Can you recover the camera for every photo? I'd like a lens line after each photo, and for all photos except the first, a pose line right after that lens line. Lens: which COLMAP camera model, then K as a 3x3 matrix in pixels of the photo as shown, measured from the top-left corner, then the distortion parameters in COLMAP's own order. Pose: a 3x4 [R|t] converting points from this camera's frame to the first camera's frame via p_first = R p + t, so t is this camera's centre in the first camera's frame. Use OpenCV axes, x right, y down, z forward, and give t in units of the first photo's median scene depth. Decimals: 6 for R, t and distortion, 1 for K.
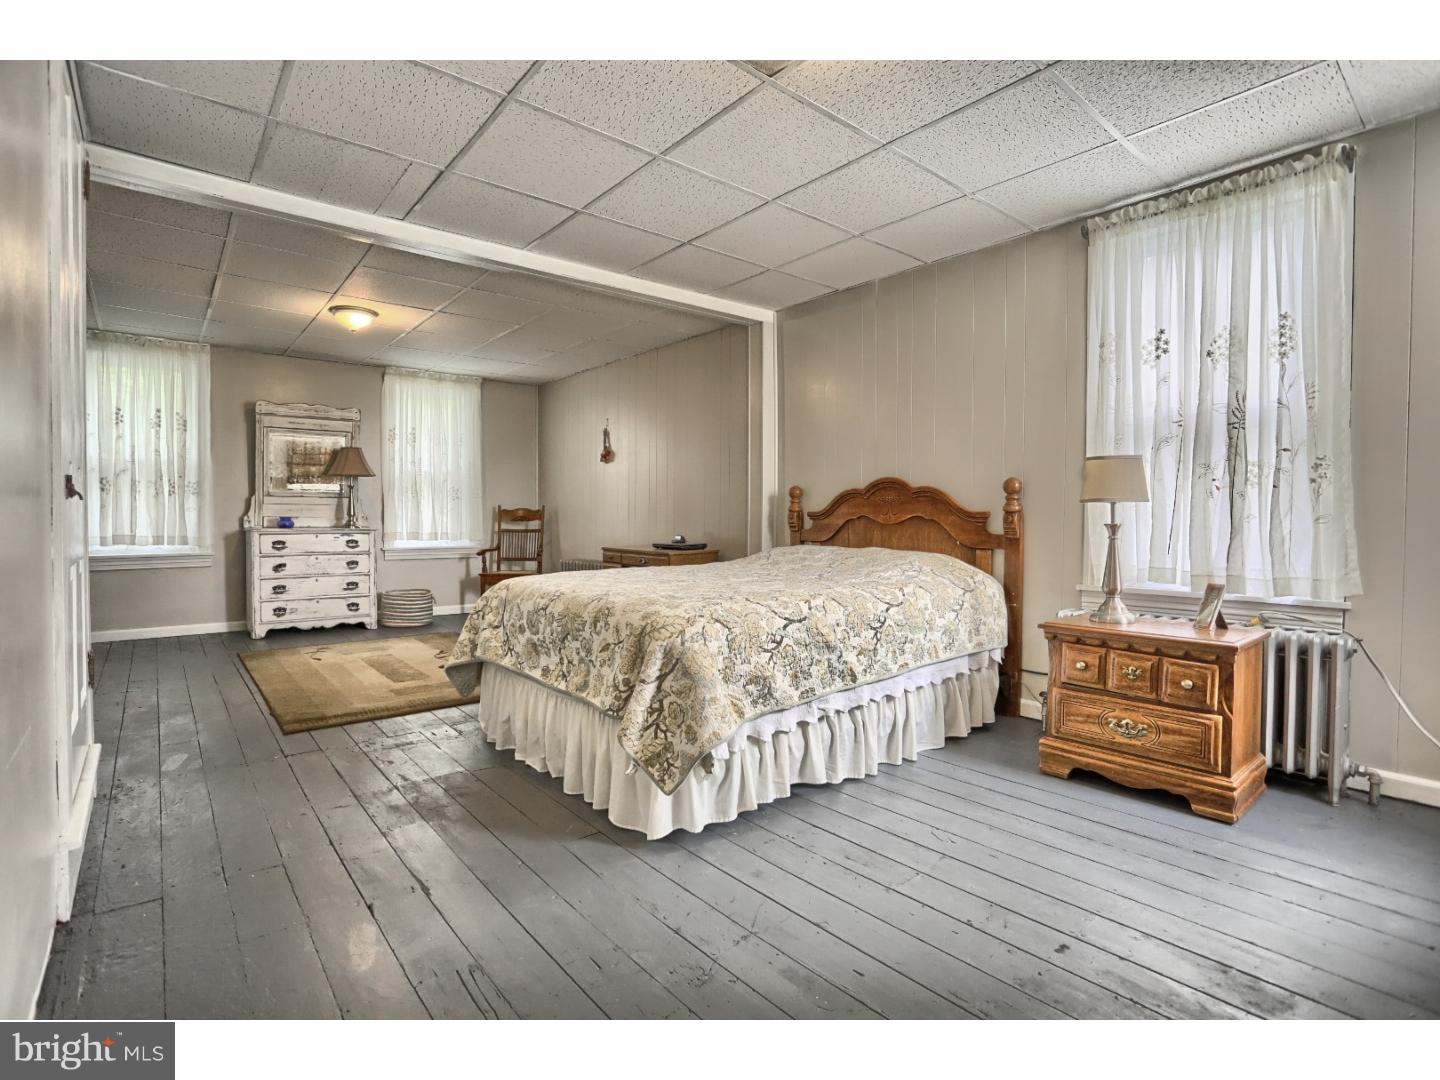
lens RADIAL K [[682.5, 0, 724.7], [0, 682.5, 530.6], [0, 0, 1]] dist [-0.067434, 0.029415]
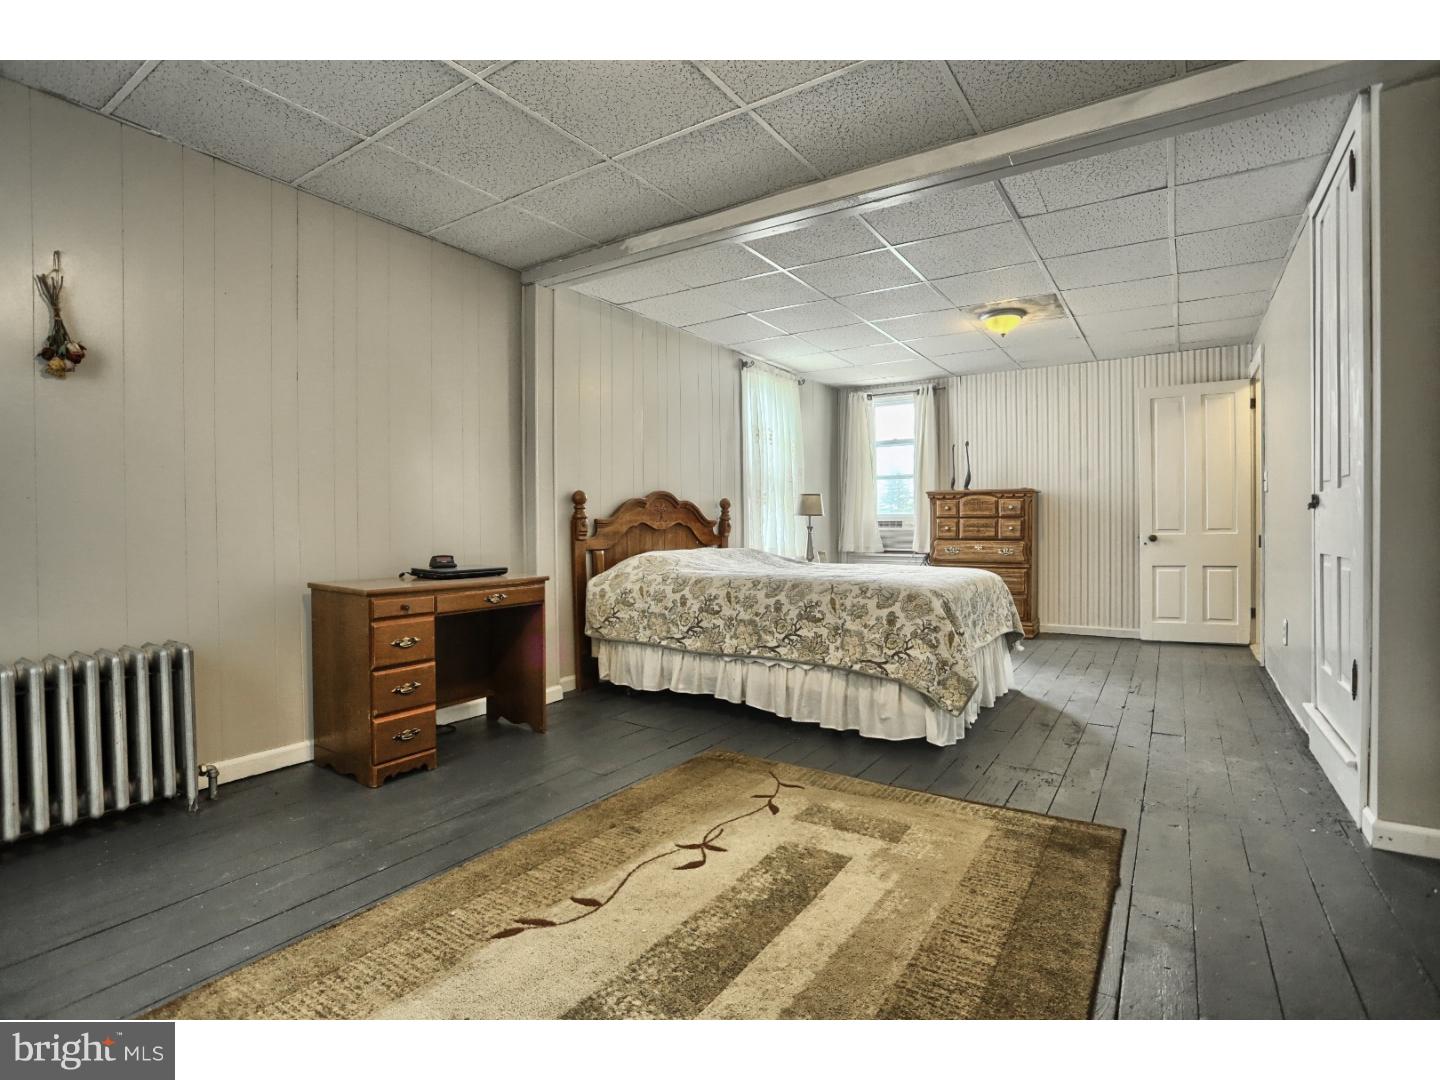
lens RADIAL K [[687.9, 0, 720.0], [0, 687.9, 540.0], [0, 0, 1]] dist [-0.049498, -0.000157]
pose [[-0.257953, -0.004021, 0.966149, -0.899186], [0.044564, 0.998877, 0.016056, -0.007018], [-0.965129, 0.047197, -0.257484, 1.157863]]
